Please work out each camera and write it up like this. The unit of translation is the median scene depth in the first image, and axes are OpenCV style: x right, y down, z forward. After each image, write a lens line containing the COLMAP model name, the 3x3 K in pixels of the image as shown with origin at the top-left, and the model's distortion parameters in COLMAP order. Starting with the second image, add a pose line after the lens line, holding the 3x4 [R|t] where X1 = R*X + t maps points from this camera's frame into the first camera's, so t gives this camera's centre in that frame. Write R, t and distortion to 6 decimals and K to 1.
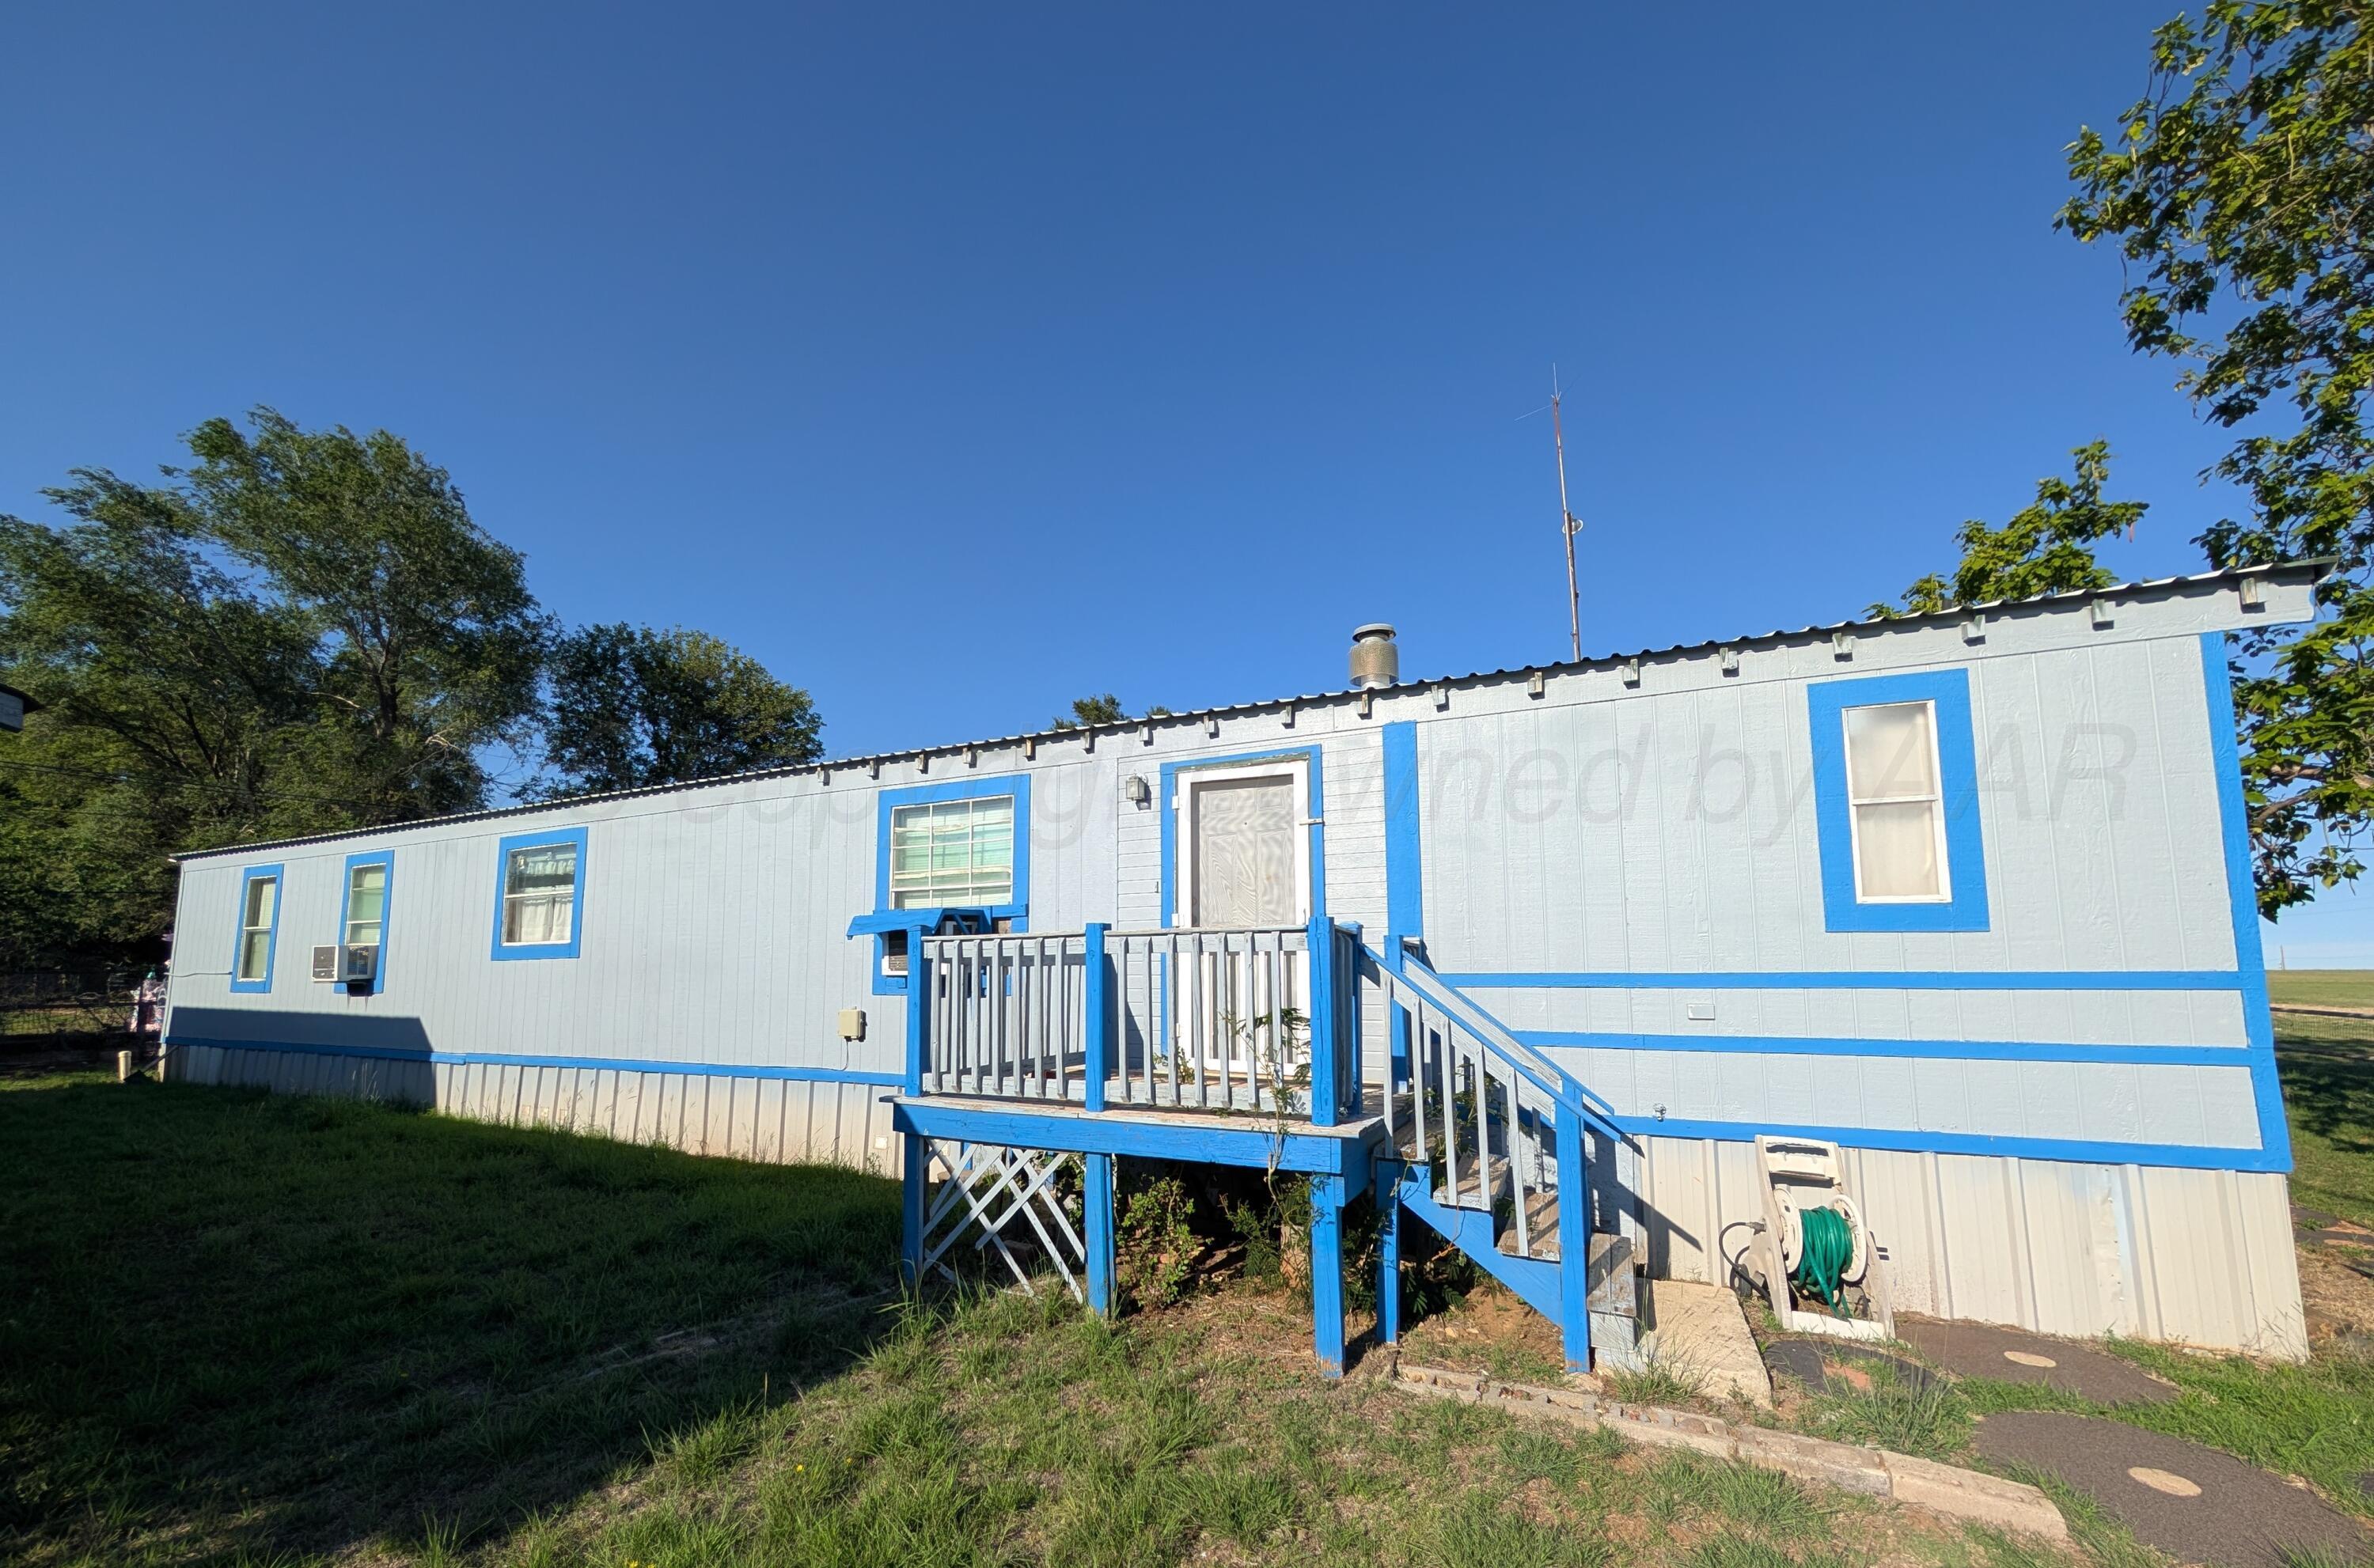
lens RADIAL K [[887.4, 0, 1181.6], [0, 887.4, 896.1], [0, 0, 1]] dist [-0.019032, 0.006501]
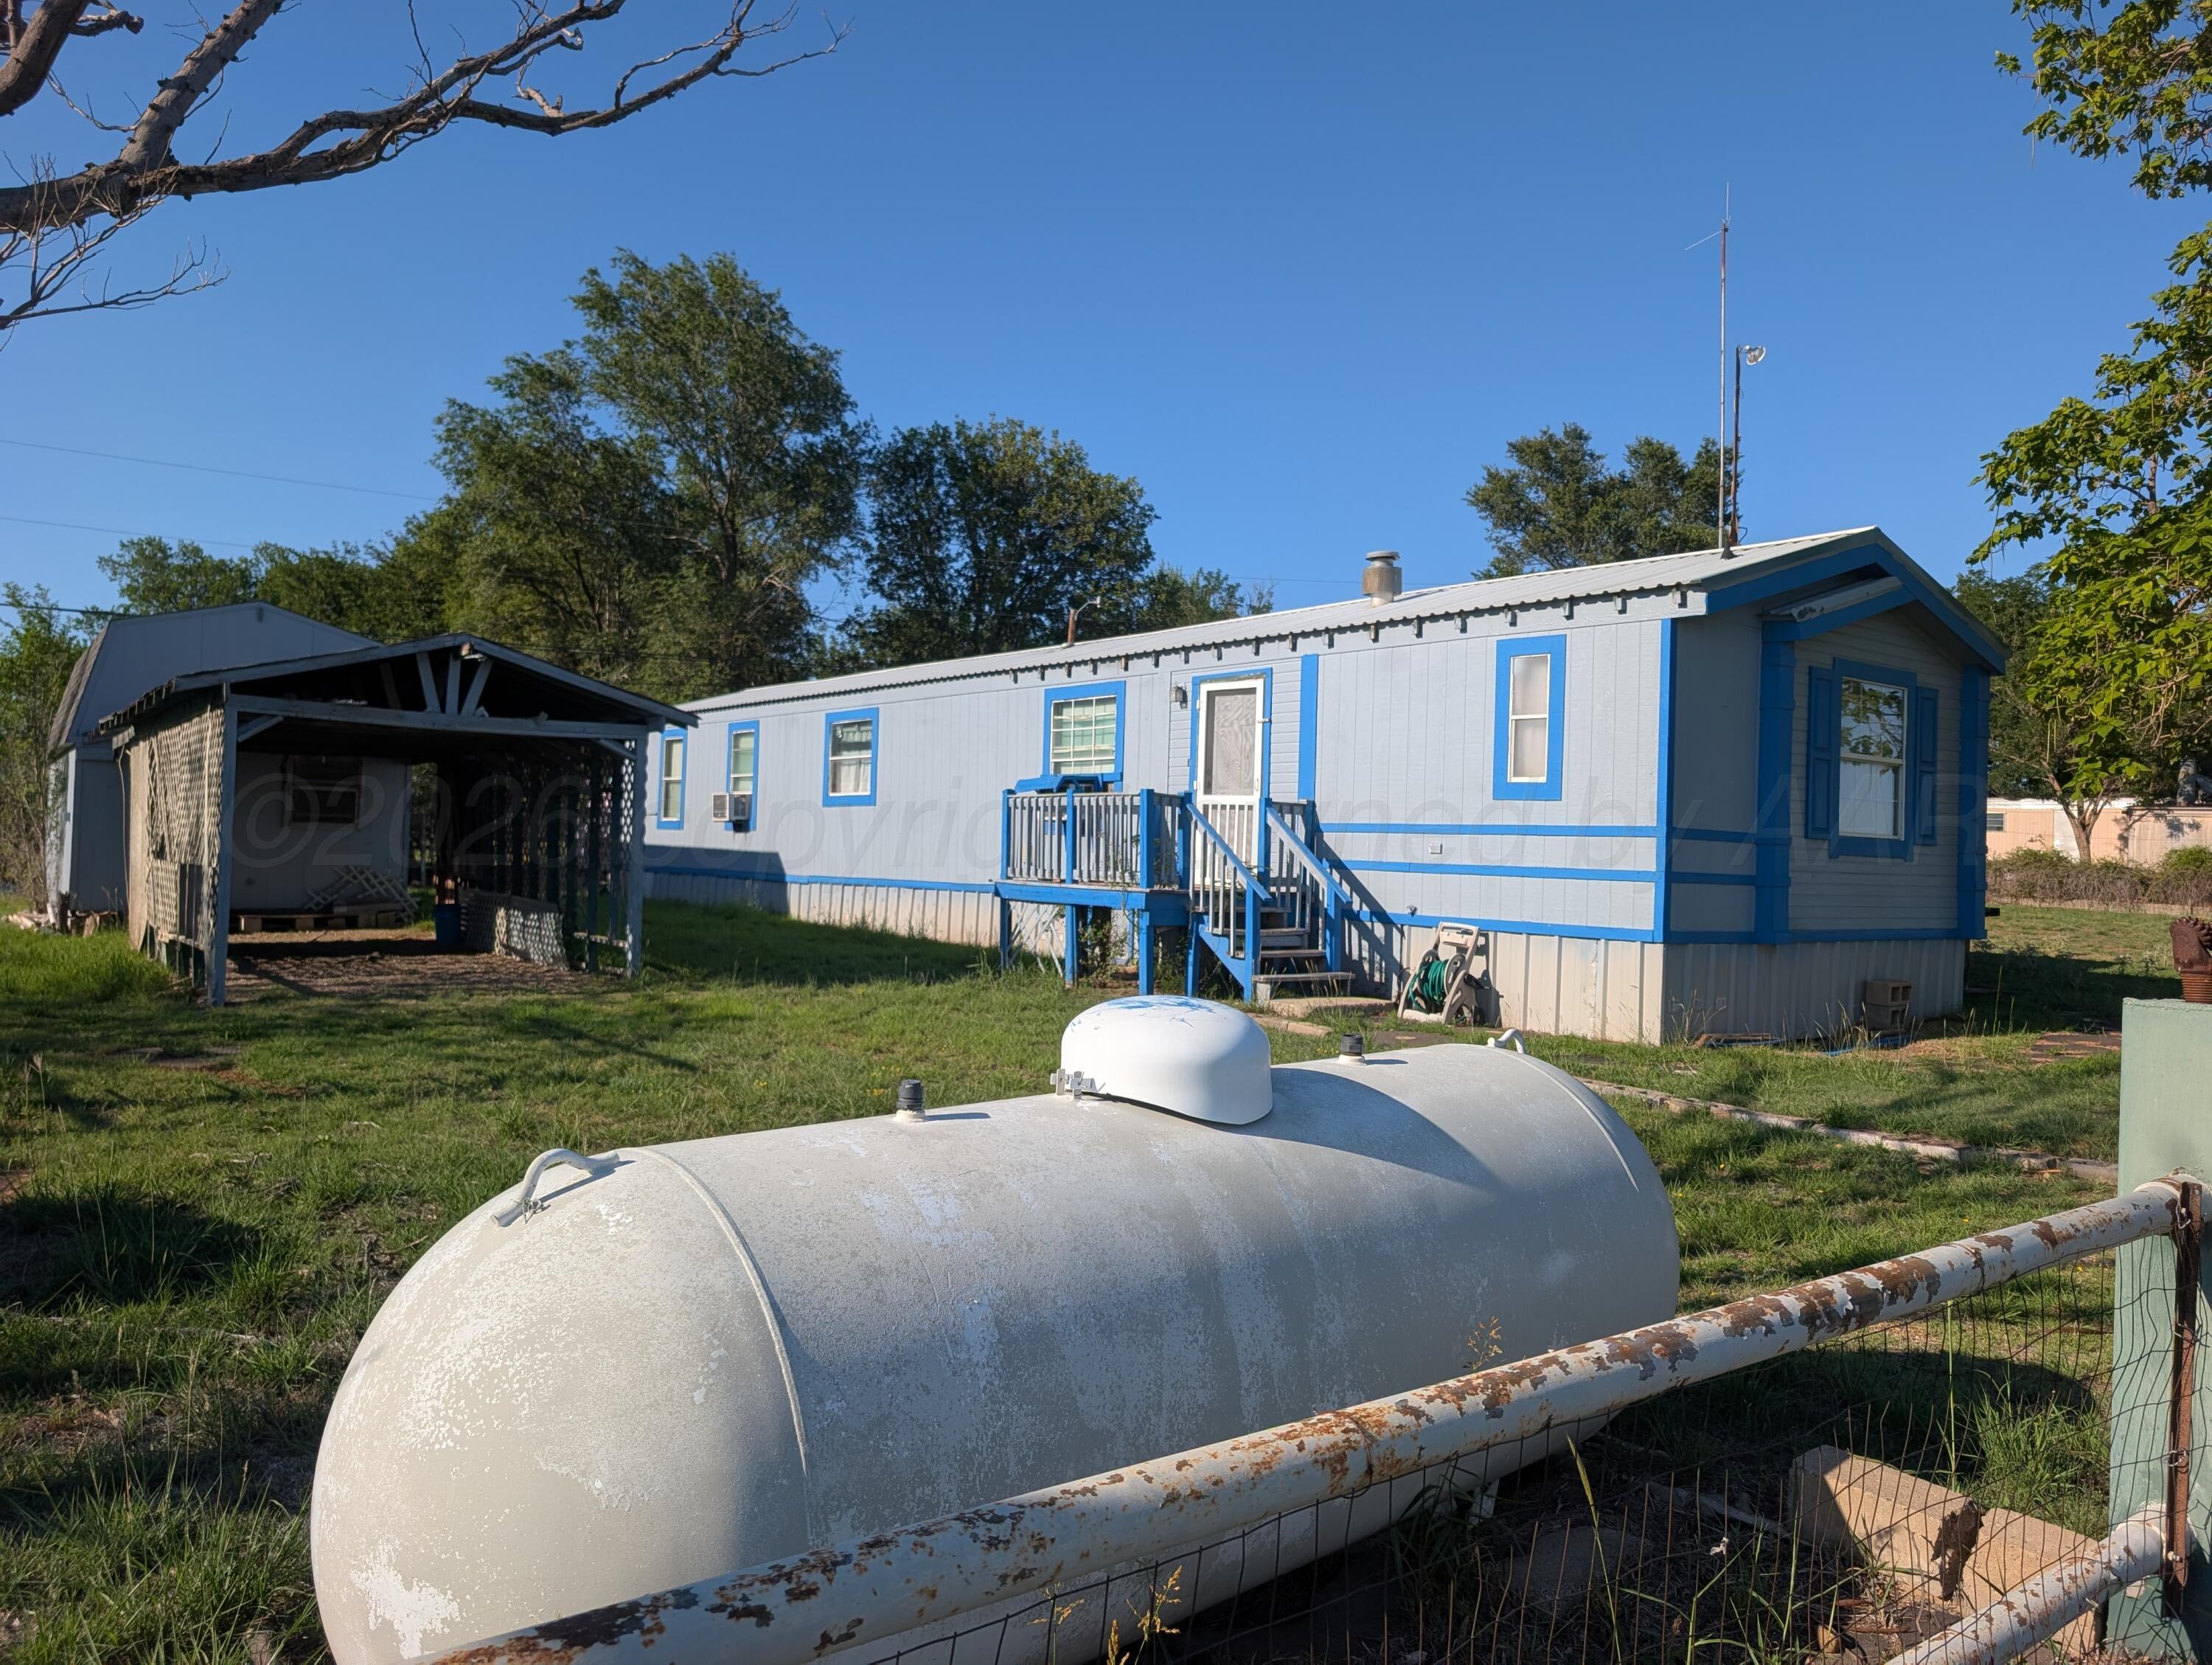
lens RADIAL K [[1562.3, 0, 1124.0], [0, 1562.3, 820.0], [0, 0, 1]] dist [0.016128, -0.010700]
pose [[0.889176, 0.019774, -0.457139, 0.615027], [0.011854, 0.997735, 0.066215, -0.050615], [0.457413, -0.064295, 0.886927, -0.780343]]
